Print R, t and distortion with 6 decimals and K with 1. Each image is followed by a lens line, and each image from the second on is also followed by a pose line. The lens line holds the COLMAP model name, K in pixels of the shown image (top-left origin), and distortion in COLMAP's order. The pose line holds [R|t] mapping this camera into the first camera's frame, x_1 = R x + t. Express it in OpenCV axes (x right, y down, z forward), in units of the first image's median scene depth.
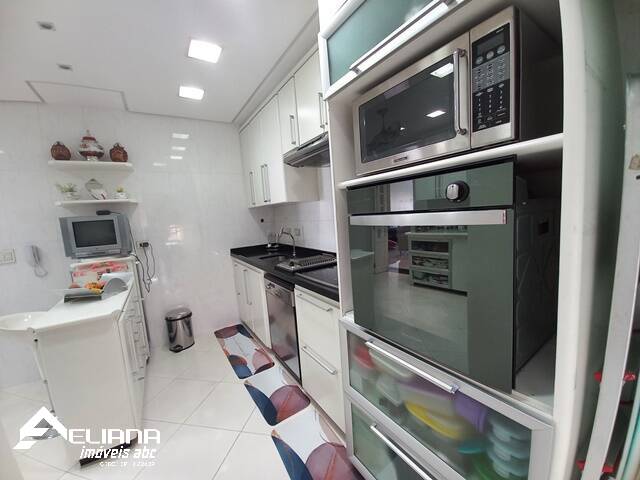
lens RADIAL K [[253.3, 0, 320.0], [0, 253.3, 240.0], [0, 0, 1]] dist [0.000027, 0.000133]
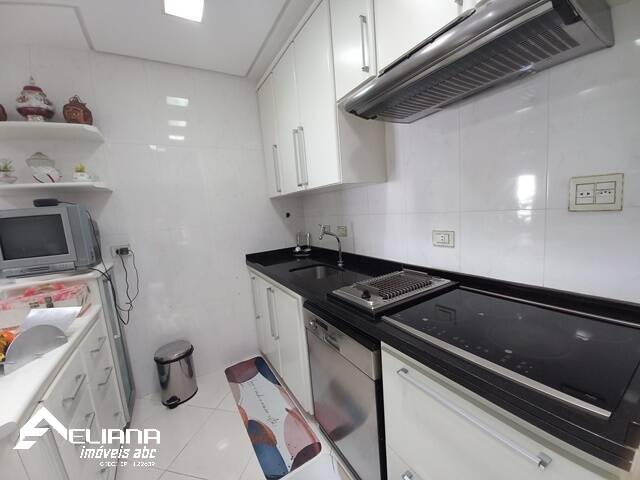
lens RADIAL K [[251.5, 0, 319.0], [0, 251.5, 240.5], [0, 0, 1]] dist [0.004193, -0.011085]
pose [[0.999300, -0.002626, -0.037305, -0.150236], [0.003313, 0.999826, 0.018367, -0.022432], [0.037250, -0.018478, 0.999135, 0.370357]]
